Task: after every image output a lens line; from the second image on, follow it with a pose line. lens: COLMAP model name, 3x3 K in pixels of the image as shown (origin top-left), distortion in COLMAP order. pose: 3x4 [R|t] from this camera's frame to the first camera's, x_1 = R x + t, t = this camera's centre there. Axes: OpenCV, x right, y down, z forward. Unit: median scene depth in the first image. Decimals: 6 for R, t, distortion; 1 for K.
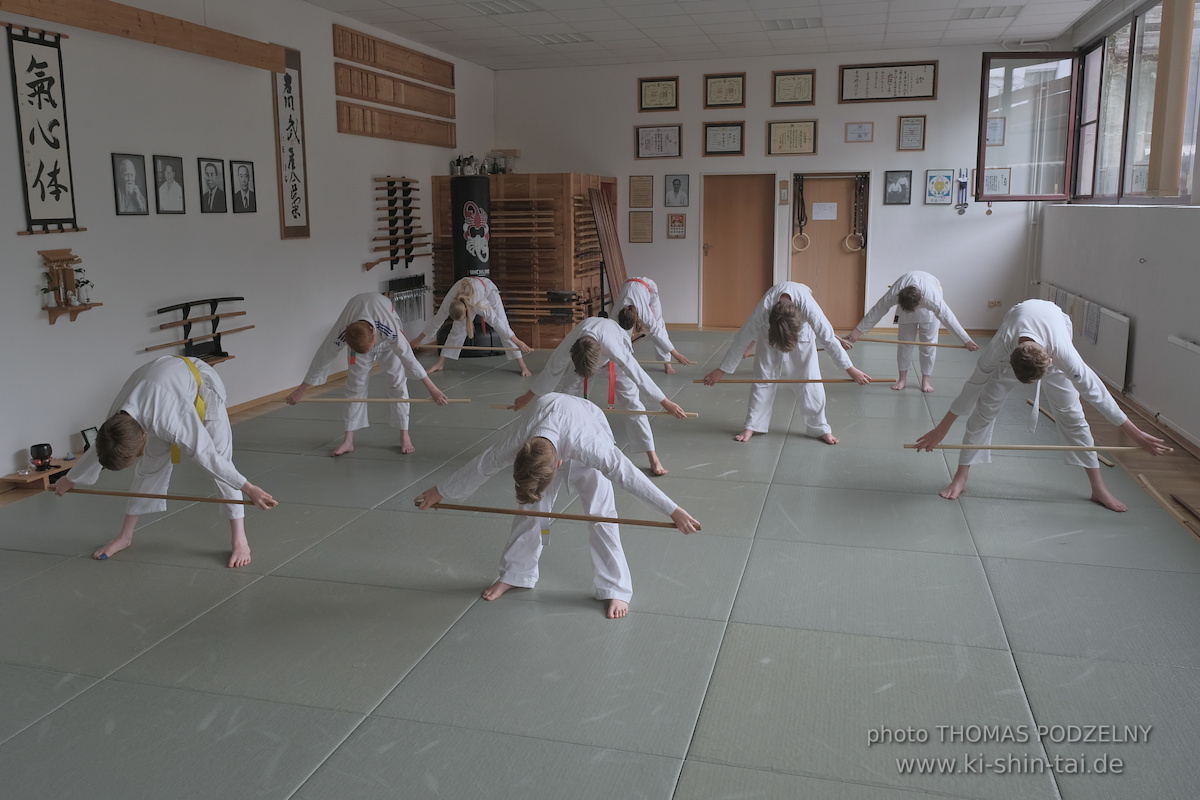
lens RADIAL K [[1001.4, 0, 570.0], [0, 1001.4, 385.6], [0, 0, 1]] dist [-0.008927, -0.001598]
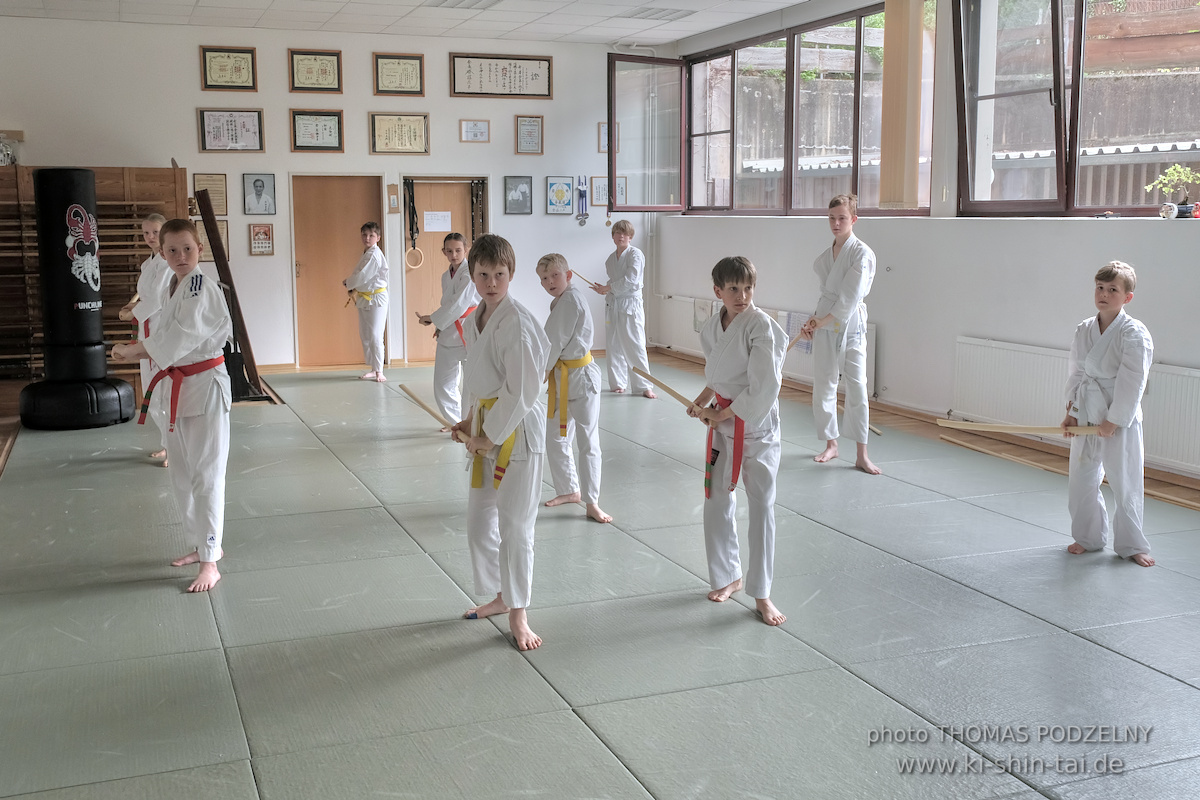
lens RADIAL K [[1241.7, 0, 600.0], [0, 1241.7, 377.7], [0, 0, 1]] dist [0.002534, -0.000440]
pose [[0.798055, -0.069501, 0.598564, -0.330305], [0.098606, 0.994999, -0.015937, -0.015050], [-0.594462, 0.071741, 0.800917, 0.103938]]
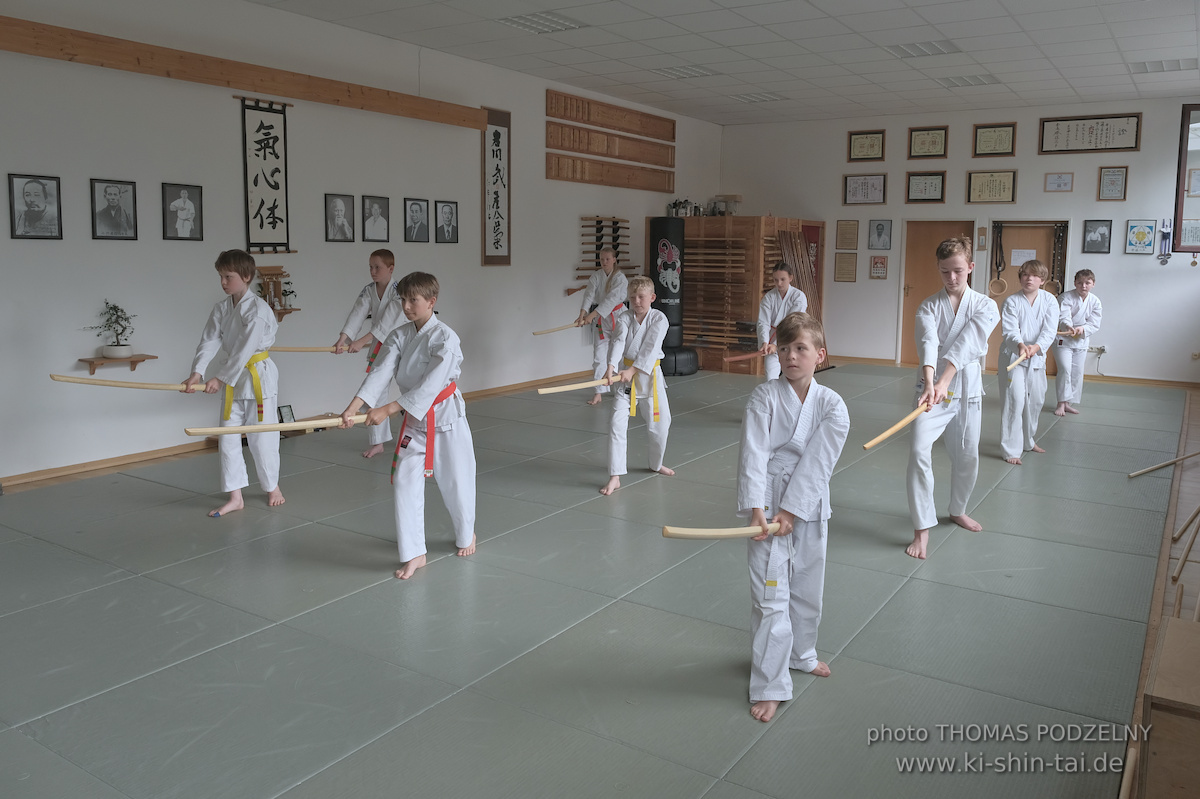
lens RADIAL K [[924.2, 0, 632.8], [0, 924.2, 357.0], [0, 0, 1]] dist [-0.026659, 0.007647]
pose [[0.961317, 0.057495, -0.269376, 0.155546], [-0.073046, 0.996170, -0.048057, 0.002842], [0.265581, 0.065874, 0.961835, -0.012625]]
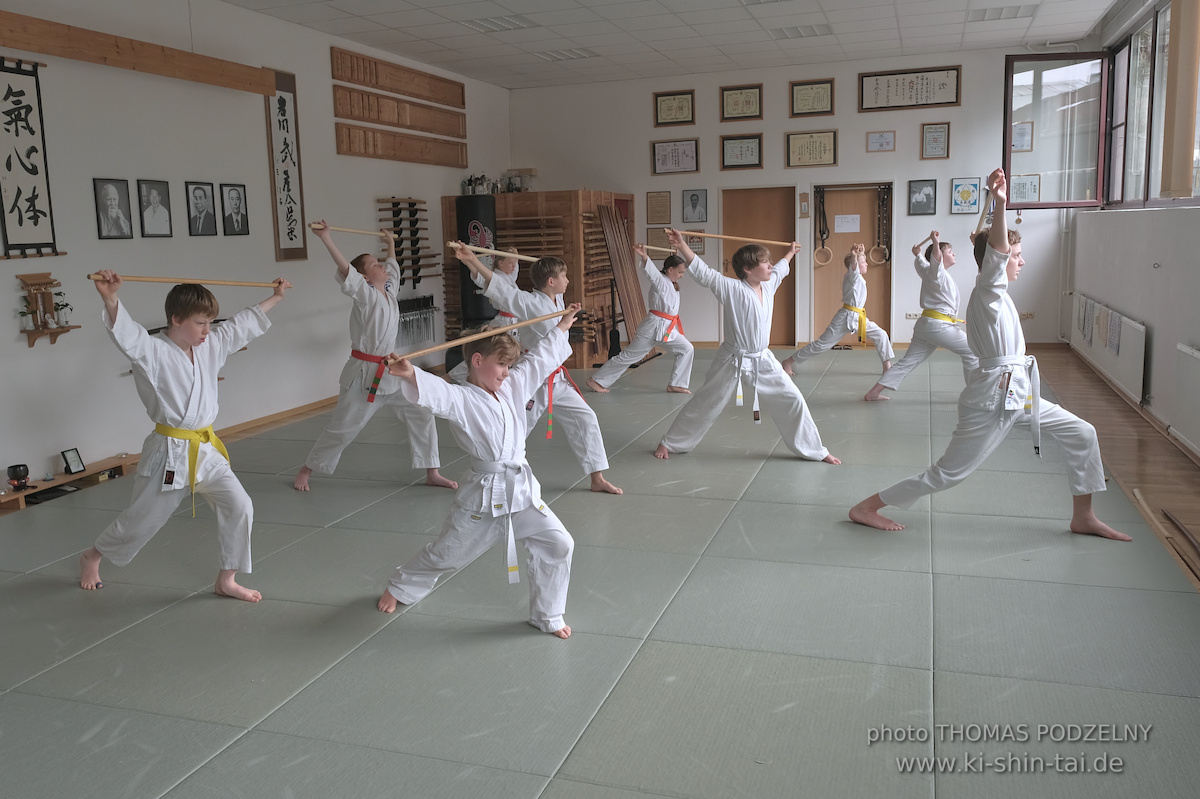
lens RADIAL K [[1016.4, 0, 564.6], [0, 1016.4, 395.4], [0, 0, 1]] dist [-0.018522, 0.003189]
pose [[0.997897, -0.011003, -0.063875, 0.050807], [0.010062, 0.999836, -0.015032, 0.005038], [0.064030, 0.014357, 0.997845, 0.004598]]
